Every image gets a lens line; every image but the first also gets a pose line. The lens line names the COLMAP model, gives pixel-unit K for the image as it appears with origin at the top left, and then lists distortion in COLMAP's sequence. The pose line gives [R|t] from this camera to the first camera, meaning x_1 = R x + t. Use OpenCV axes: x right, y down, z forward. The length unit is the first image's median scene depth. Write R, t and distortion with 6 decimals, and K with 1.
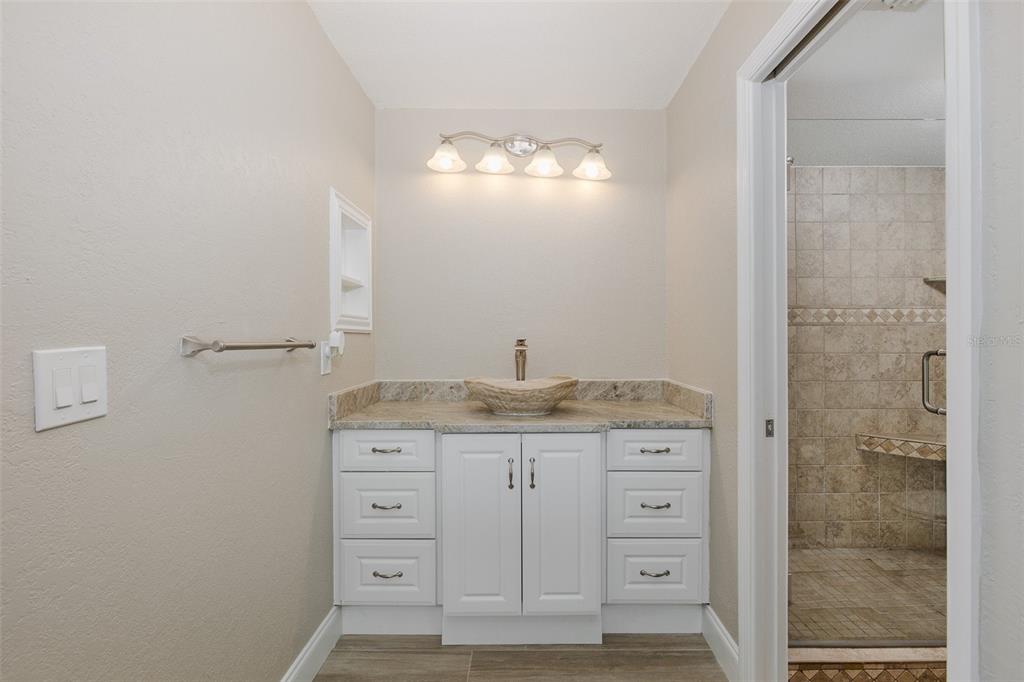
lens RADIAL K [[458.8, 0, 523.5], [0, 458.8, 338.4], [0, 0, 1]] dist [-0.007737, 0.001033]
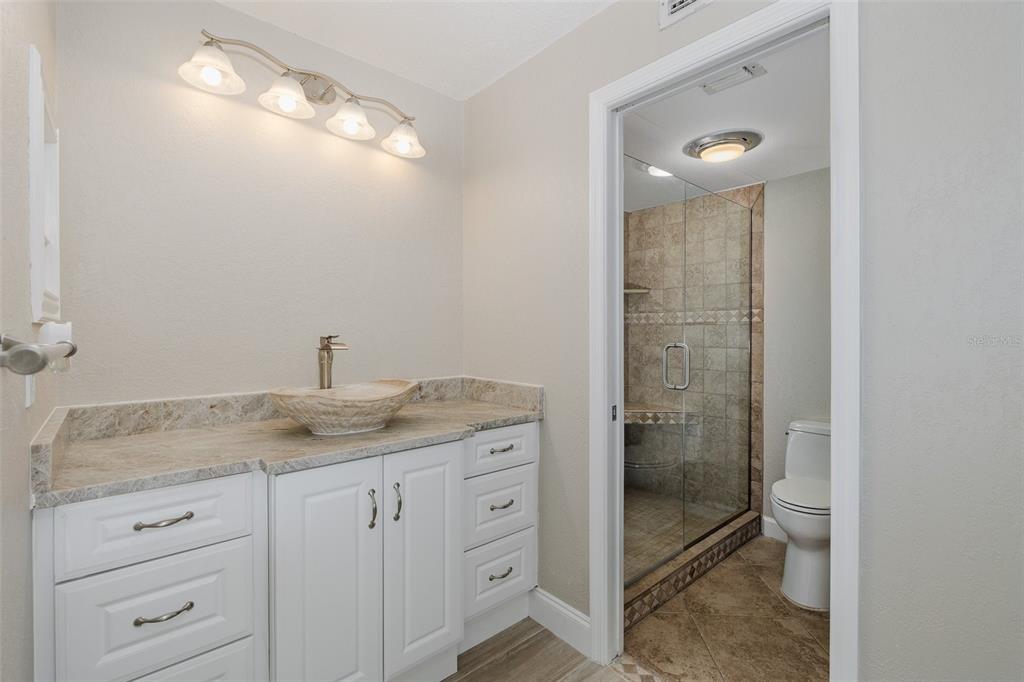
lens RADIAL K [[458.8, 0, 511.5], [0, 458.8, 336.2], [0, 0, 1]] dist [-0.007737, 0.001033]
pose [[0.758512, -0.002655, 0.651653, -0.328280], [-0.000847, 0.999987, 0.005061, -0.002440], [-0.651658, -0.004391, 0.758500, 0.237571]]
